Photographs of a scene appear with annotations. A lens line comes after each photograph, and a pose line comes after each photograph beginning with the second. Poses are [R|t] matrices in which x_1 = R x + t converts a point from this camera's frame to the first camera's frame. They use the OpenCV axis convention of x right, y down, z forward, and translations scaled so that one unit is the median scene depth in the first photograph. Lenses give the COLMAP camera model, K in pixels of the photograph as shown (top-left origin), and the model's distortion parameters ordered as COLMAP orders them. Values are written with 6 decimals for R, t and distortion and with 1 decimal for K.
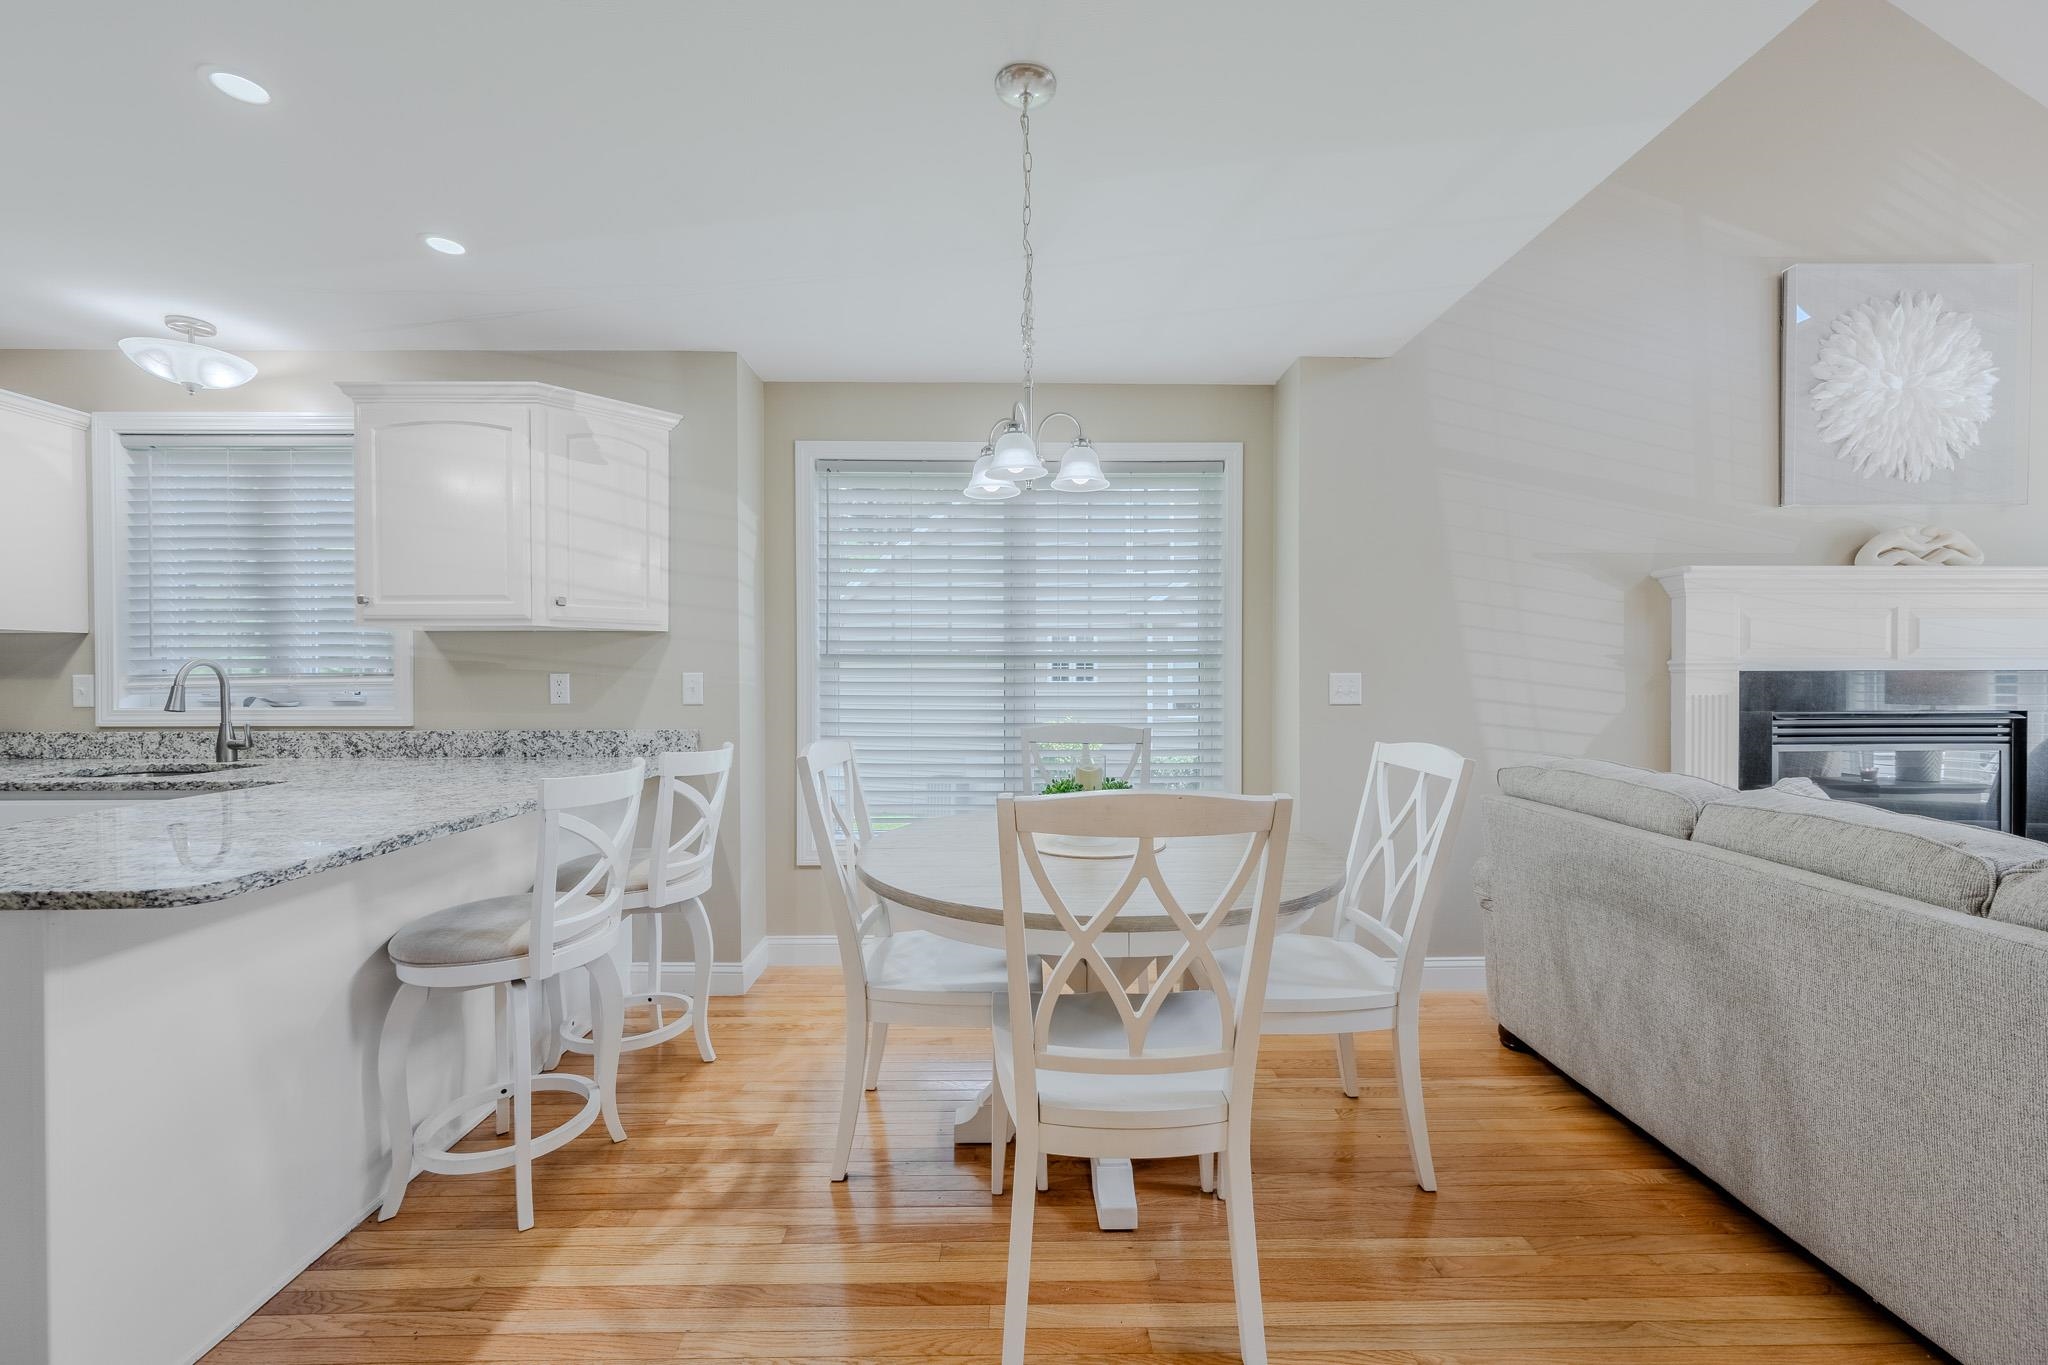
lens RADIAL K [[811.4, 0, 1030.7], [0, 811.4, 679.6], [0, 0, 1]] dist [0.000050, -0.000248]
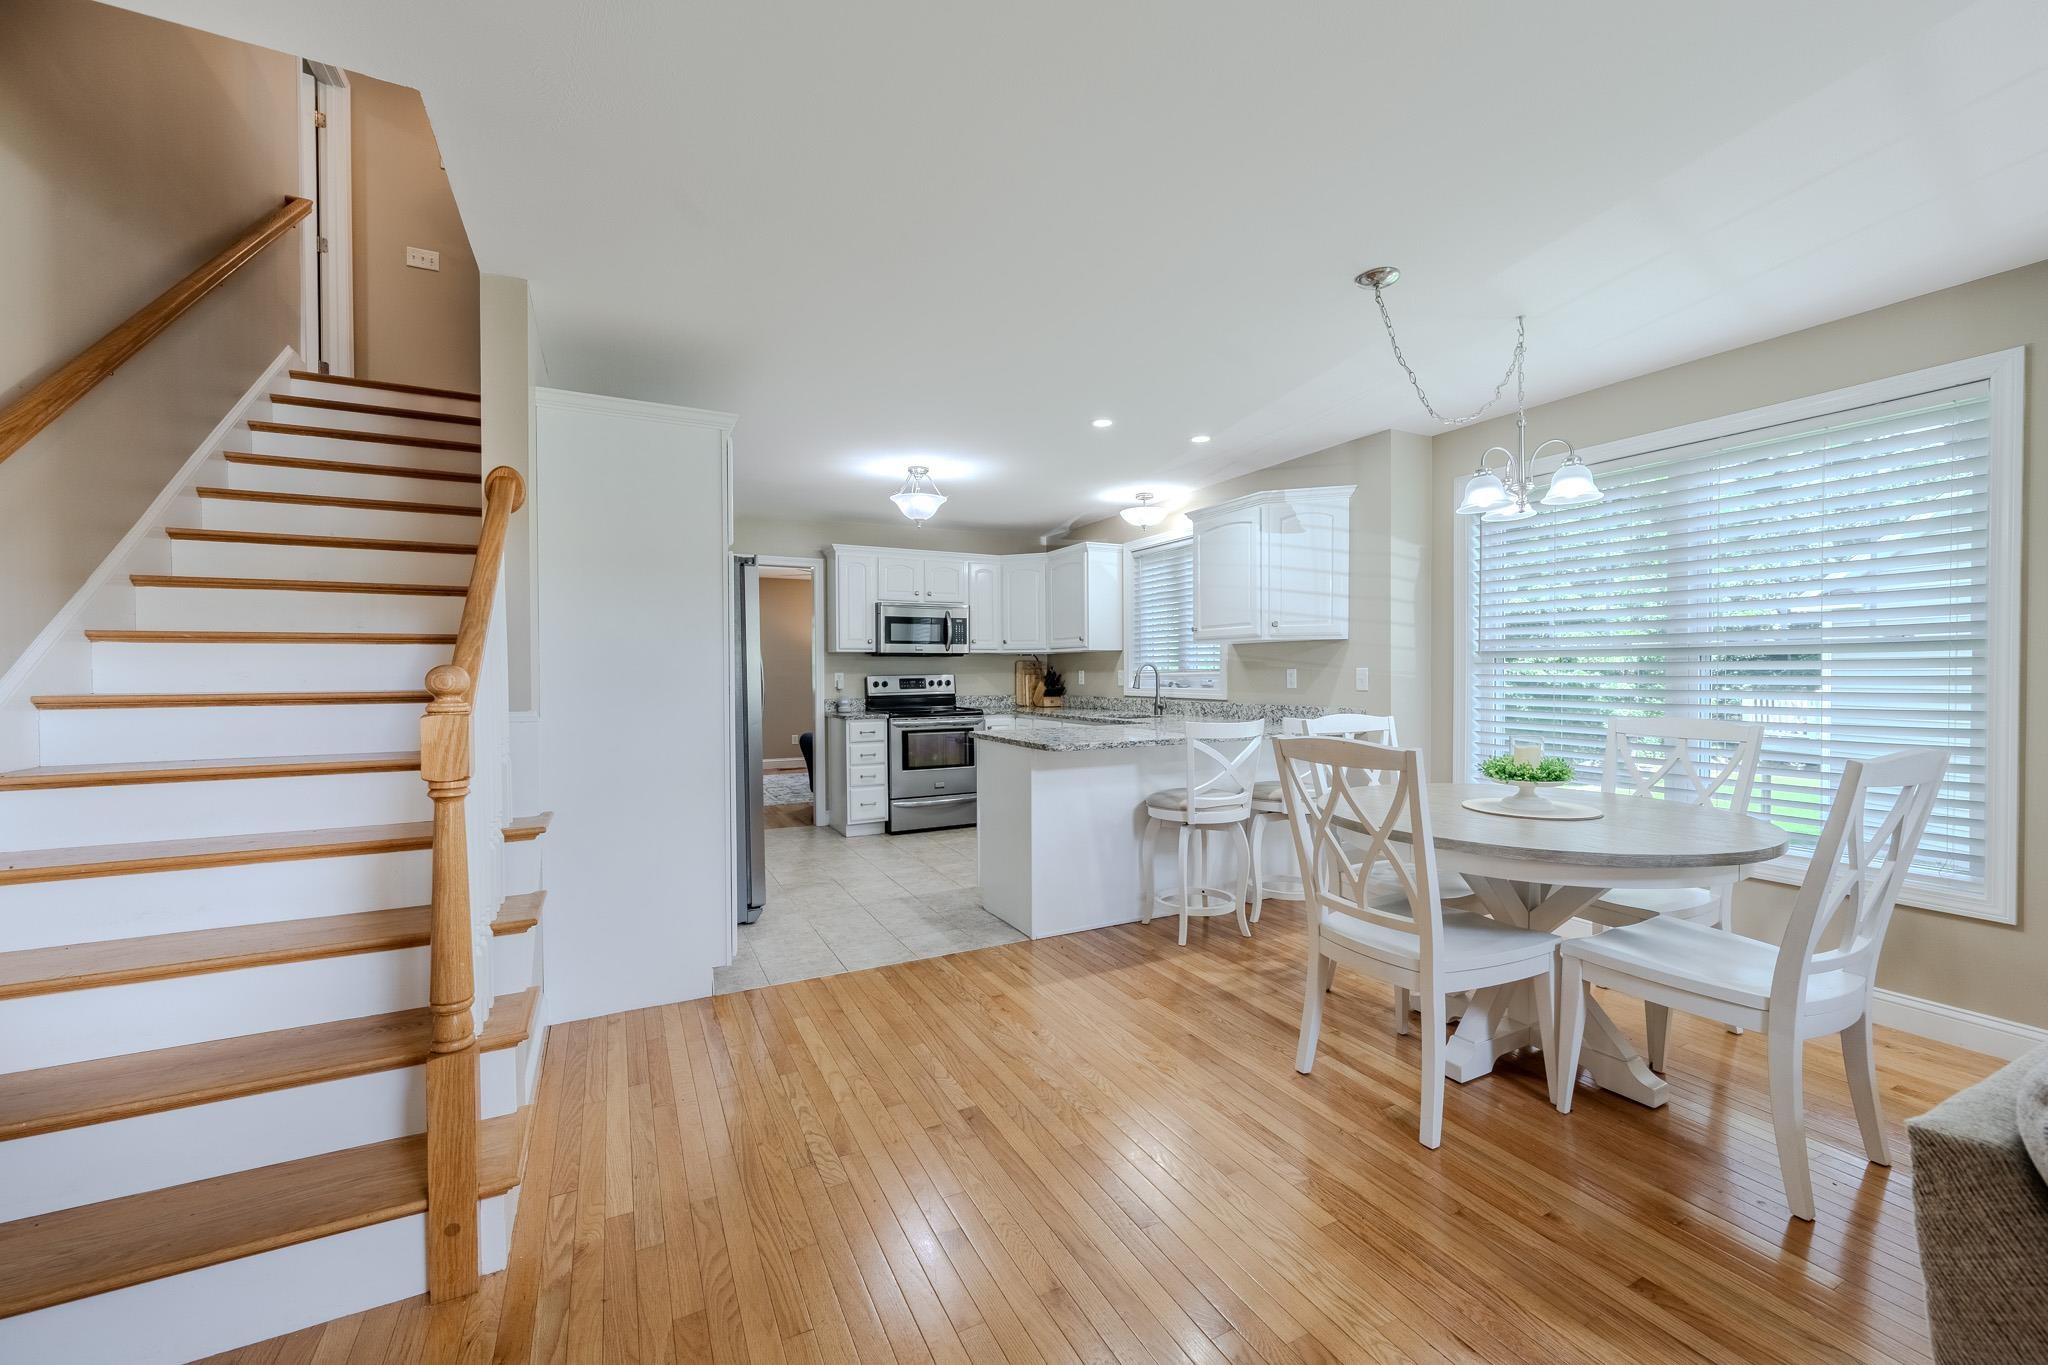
lens RADIAL K [[811.4, 0, 1023.0], [0, 811.4, 686.6], [0, 0, 1]] dist [0.000050, -0.000248]
pose [[0.435421, 0.015628, -0.900091, 0.593358], [-0.001829, 0.999863, 0.016476, 0.001571], [0.900225, -0.005527, 0.435390, -0.133417]]
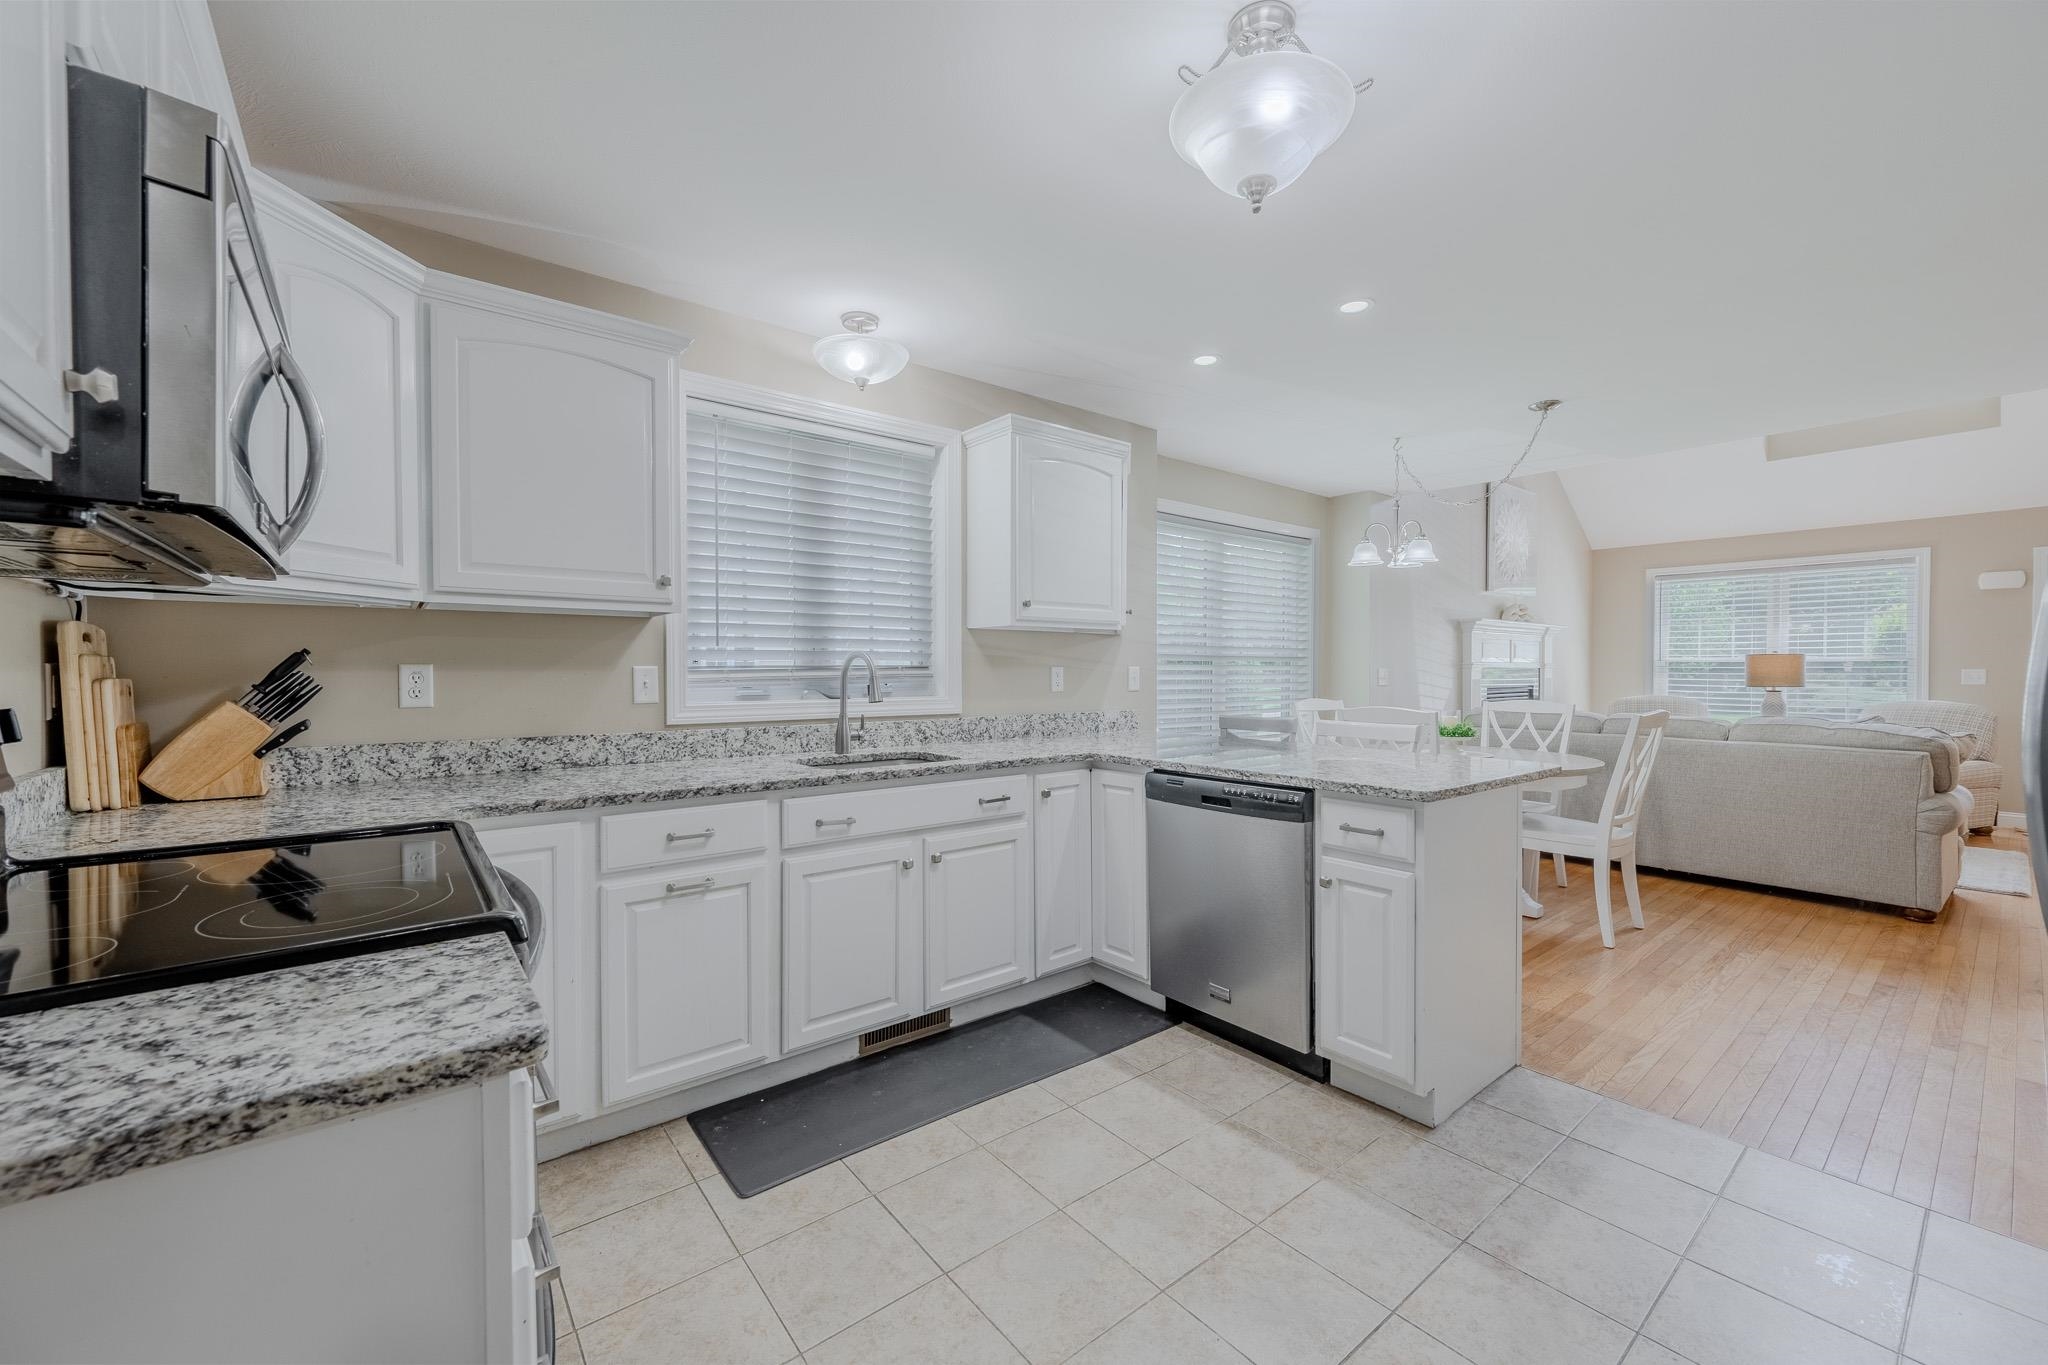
lens RADIAL K [[811.4, 0, 1030.9], [0, 811.4, 680.7], [0, 0, 1]] dist [0.000050, -0.000248]
pose [[0.787739, -0.006159, 0.615978, -1.377145], [0.002741, 0.999975, 0.006493, 0.005261], [-0.616003, -0.003426, 0.787737, 0.064138]]
